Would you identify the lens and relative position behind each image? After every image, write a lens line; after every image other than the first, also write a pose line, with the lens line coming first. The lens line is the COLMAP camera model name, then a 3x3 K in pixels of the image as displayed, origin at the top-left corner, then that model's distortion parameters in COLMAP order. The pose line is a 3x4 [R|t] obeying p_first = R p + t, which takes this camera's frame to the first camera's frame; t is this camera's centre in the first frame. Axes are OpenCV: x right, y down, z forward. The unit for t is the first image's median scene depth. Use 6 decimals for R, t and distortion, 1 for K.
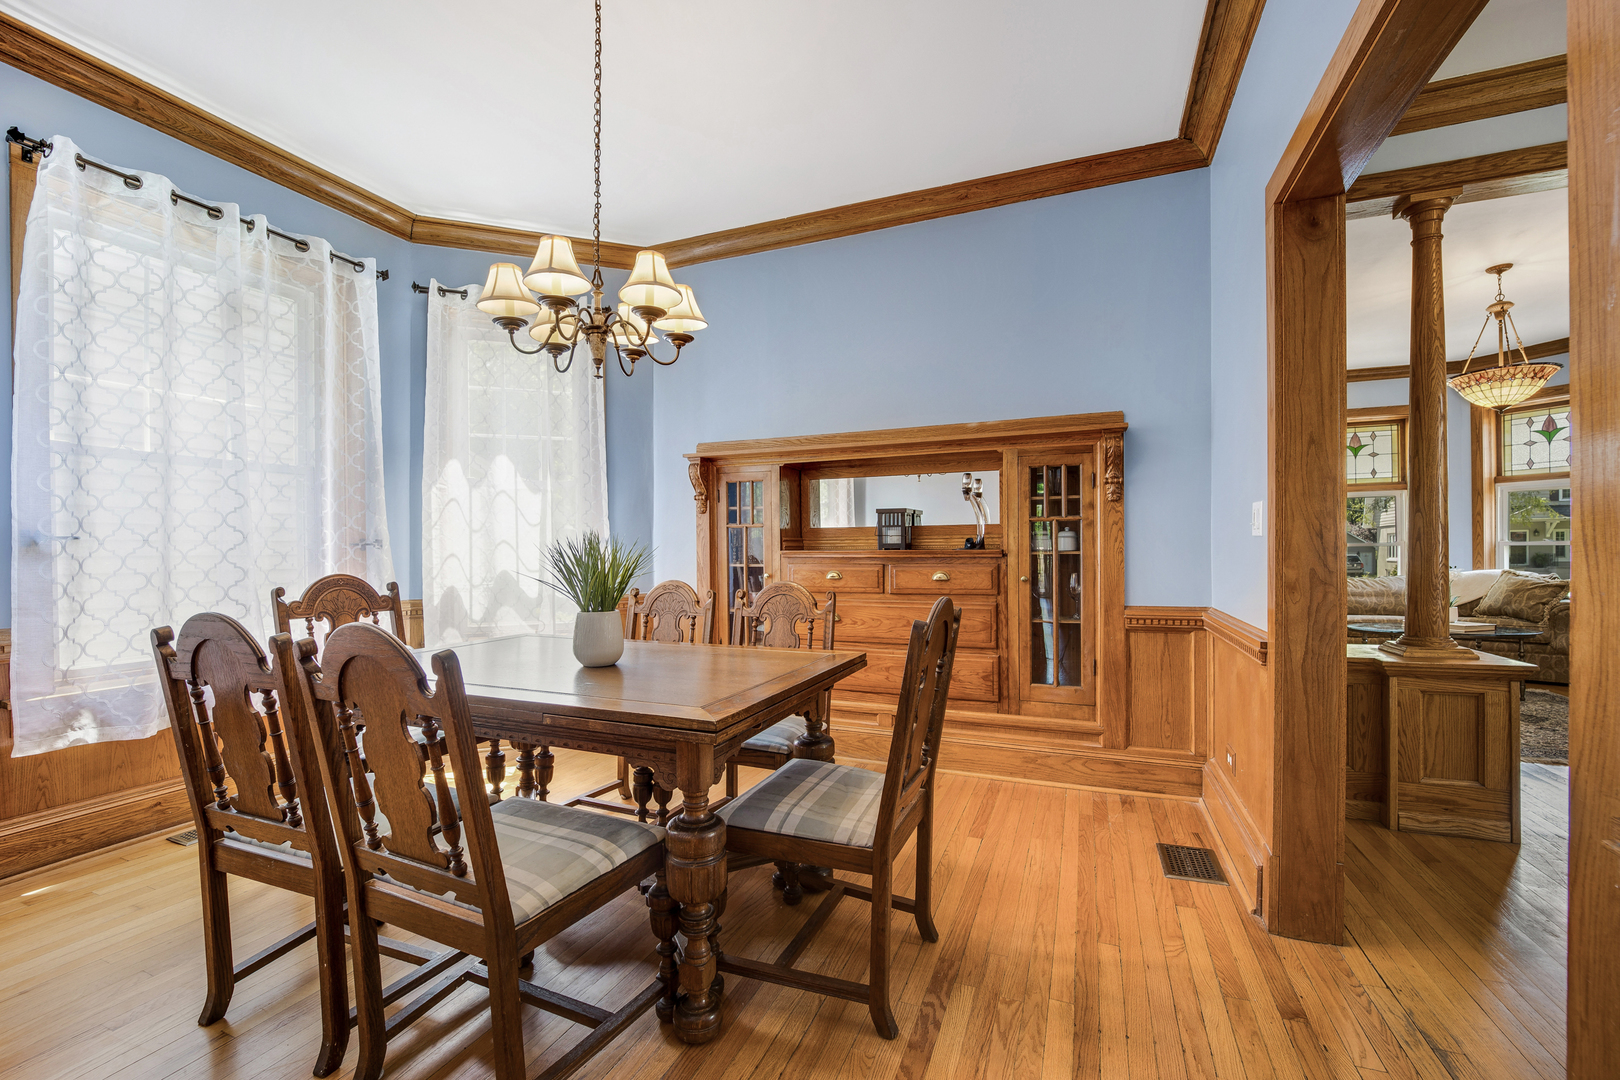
lens RADIAL K [[658.1, 0, 813.9], [0, 658.1, 559.3], [0, 0, 1]] dist [-0.021589, -0.000576]
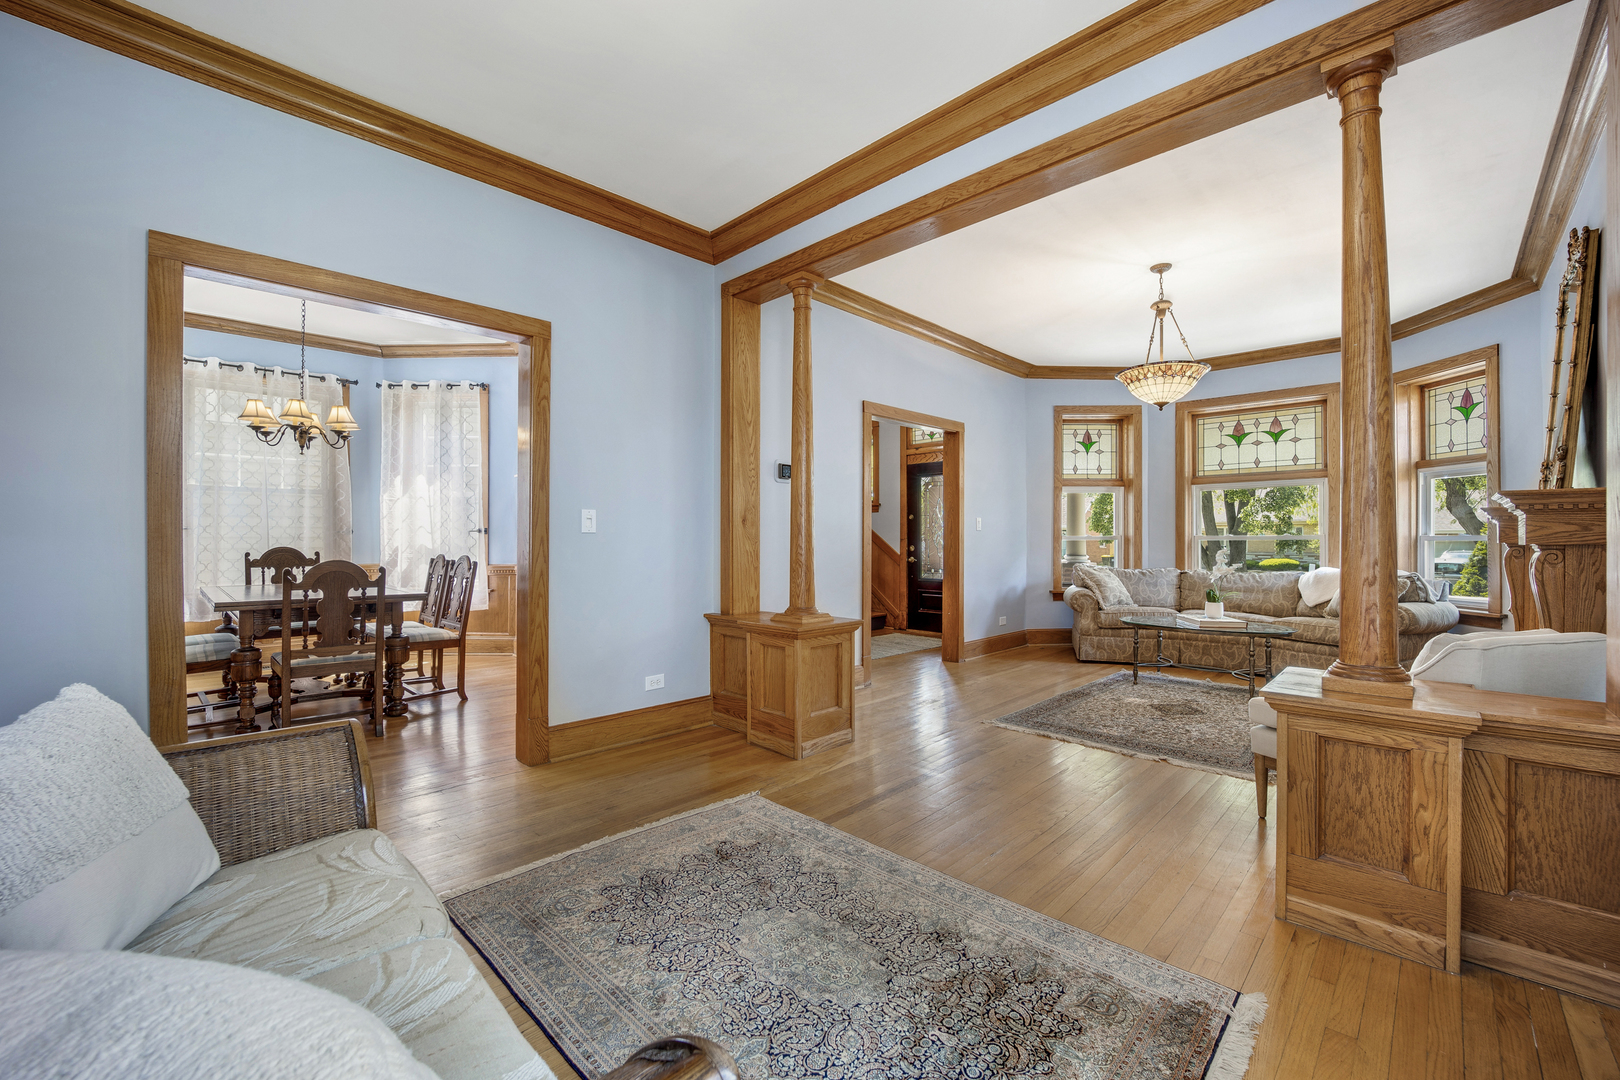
lens RADIAL K [[658.1, 0, 817.8], [0, 658.1, 545.3], [0, 0, 1]] dist [-0.021589, -0.000576]
pose [[0.934607, 0.015979, -0.355323, 0.963499], [-0.015263, 0.999872, 0.004819, -0.010018], [0.355355, 0.000920, 0.934731, -0.169565]]
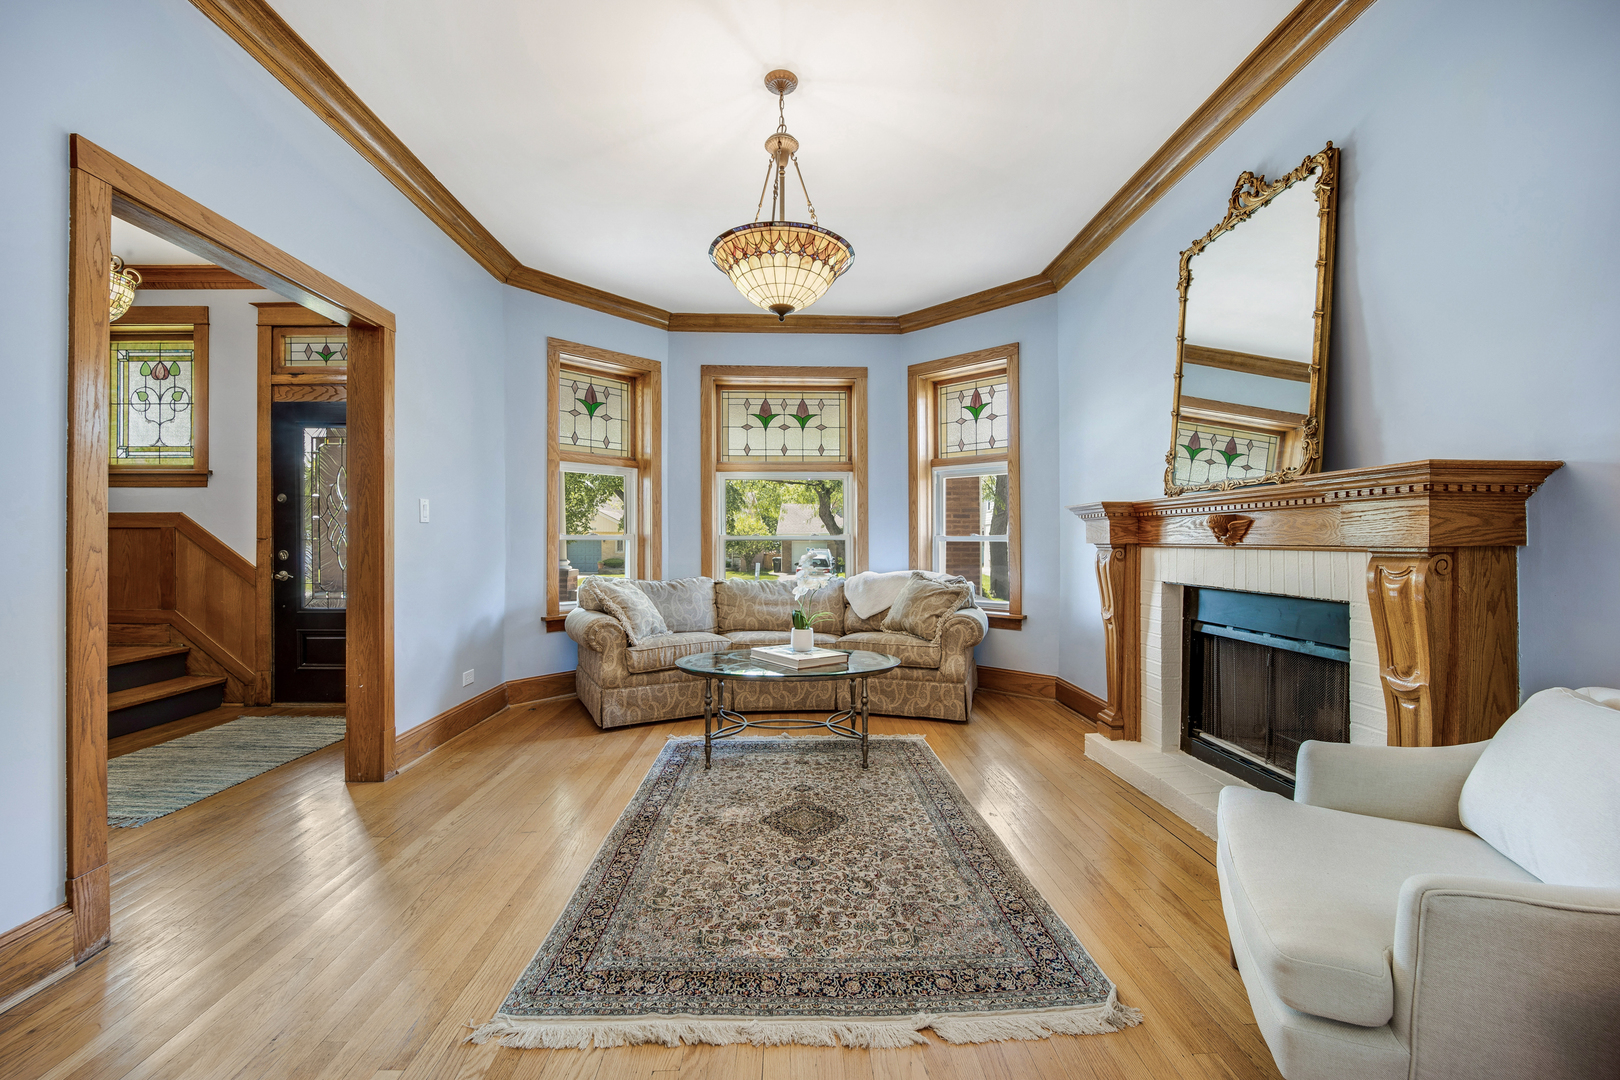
lens RADIAL K [[658.1, 0, 803.5], [0, 658.1, 539.1], [0, 0, 1]] dist [-0.021589, -0.000576]
pose [[0.909877, 0.014548, 0.414623, 0.863885], [-0.008766, 0.999836, -0.015845, -0.012931], [-0.414785, 0.010782, 0.909855, 0.444549]]
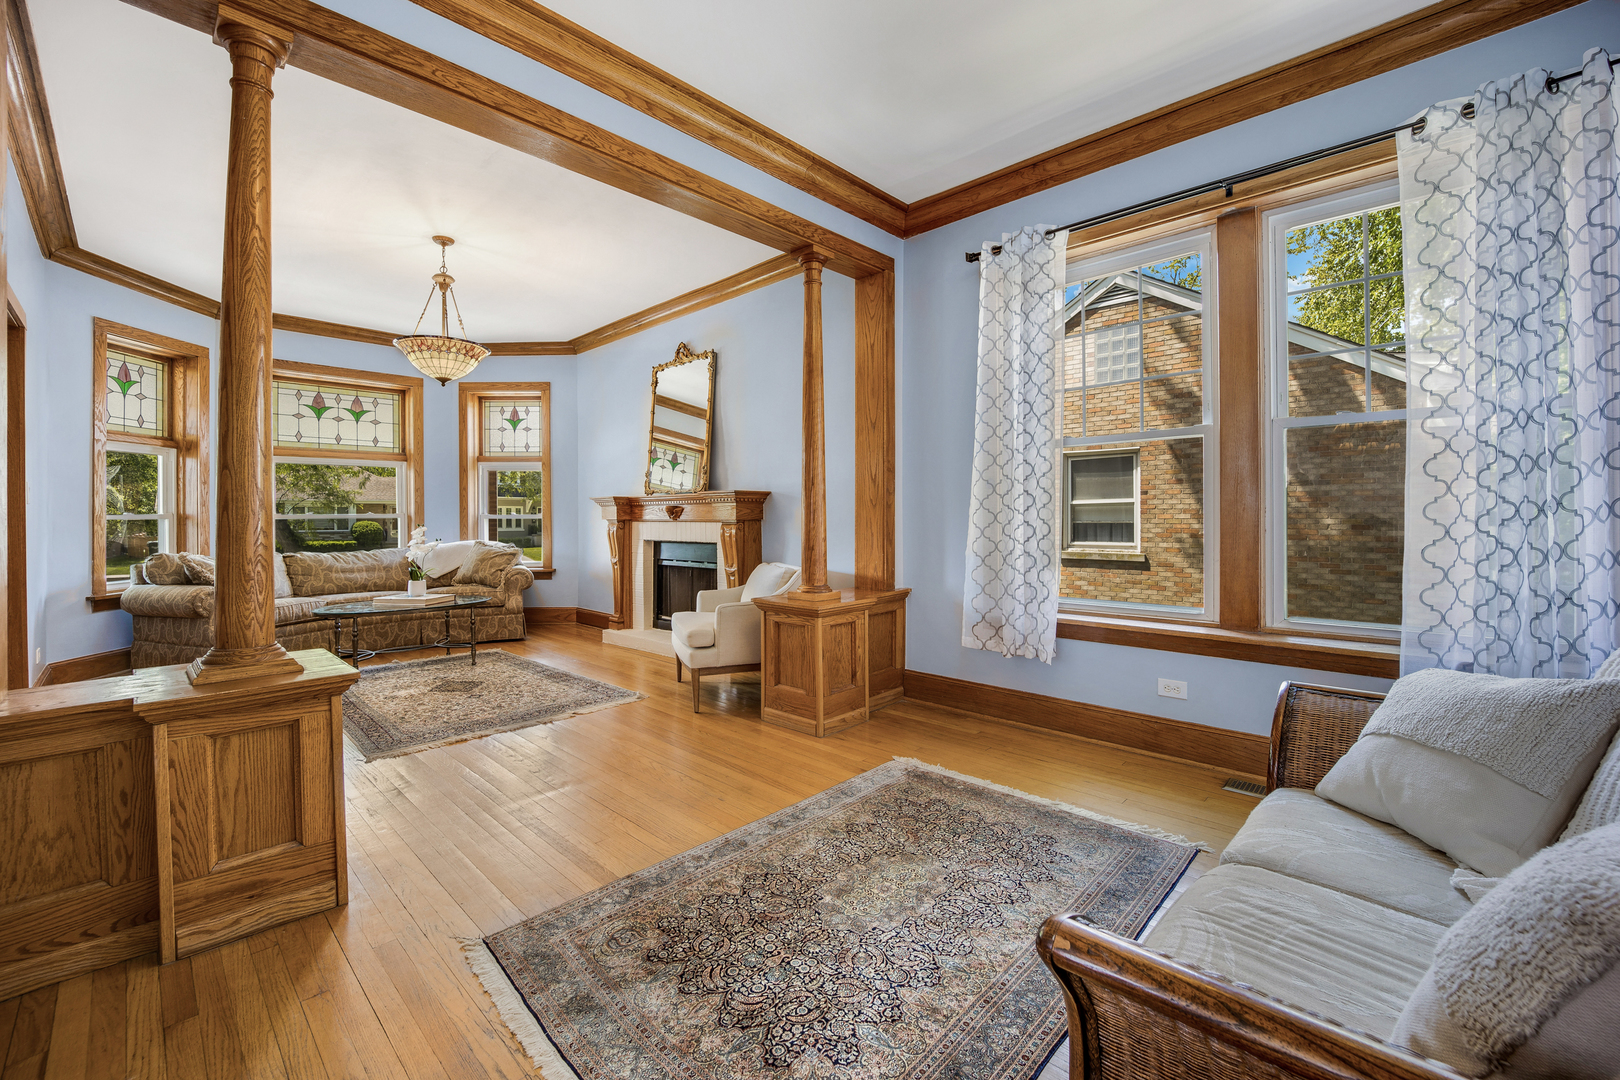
lens RADIAL K [[658.1, 0, 806.3], [0, 658.1, 521.6], [0, 0, 1]] dist [-0.021589, -0.000576]
pose [[0.356358, 0.005359, 0.934334, 0.335512], [0.006577, 0.999944, -0.008244, -0.004591], [-0.934326, 0.009083, 0.356303, 0.114157]]
